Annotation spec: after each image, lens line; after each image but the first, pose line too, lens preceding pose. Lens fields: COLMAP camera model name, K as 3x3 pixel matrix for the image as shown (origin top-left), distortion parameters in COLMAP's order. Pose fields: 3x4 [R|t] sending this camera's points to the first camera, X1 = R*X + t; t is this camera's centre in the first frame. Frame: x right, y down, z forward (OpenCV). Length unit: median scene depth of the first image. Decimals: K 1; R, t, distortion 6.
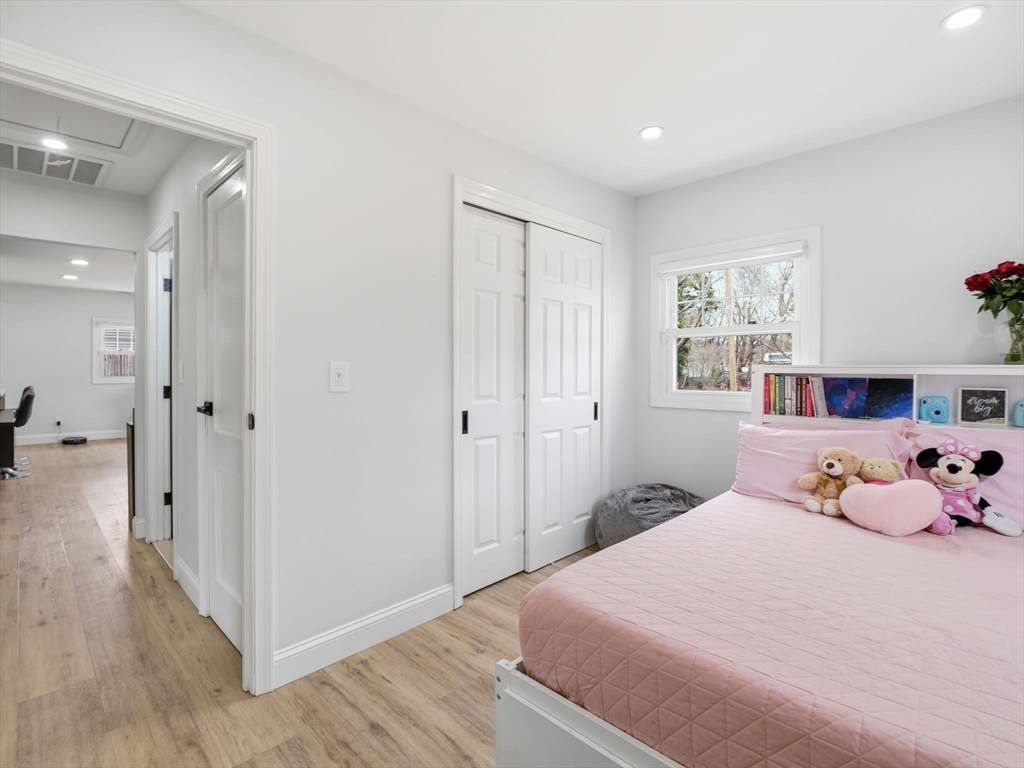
lens RADIAL K [[498.1, 0, 504.1], [0, 498.1, 375.5], [0, 0, 1]] dist [-0.020797, 0.000106]
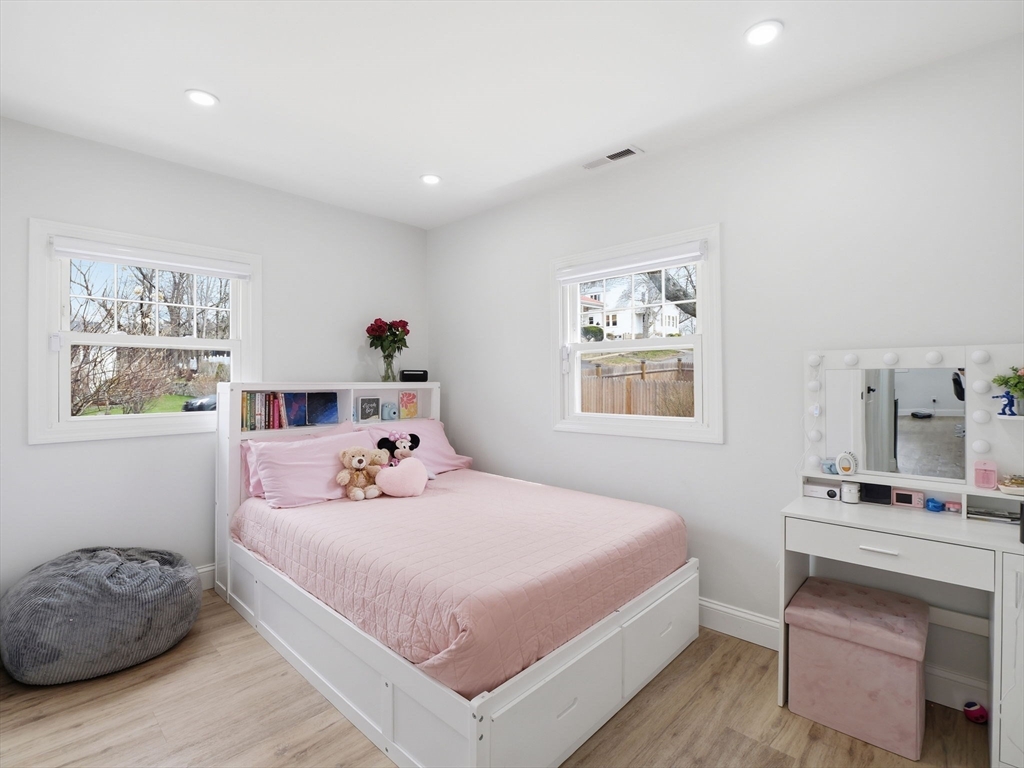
lens RADIAL K [[498.1, 0, 507.4], [0, 498.1, 379.5], [0, 0, 1]] dist [-0.020797, 0.000106]
pose [[-0.040669, -0.001820, 0.999171, -0.531911], [0.014872, 0.999886, 0.002426, -0.023459], [-0.999062, 0.014958, -0.040638, 0.541581]]
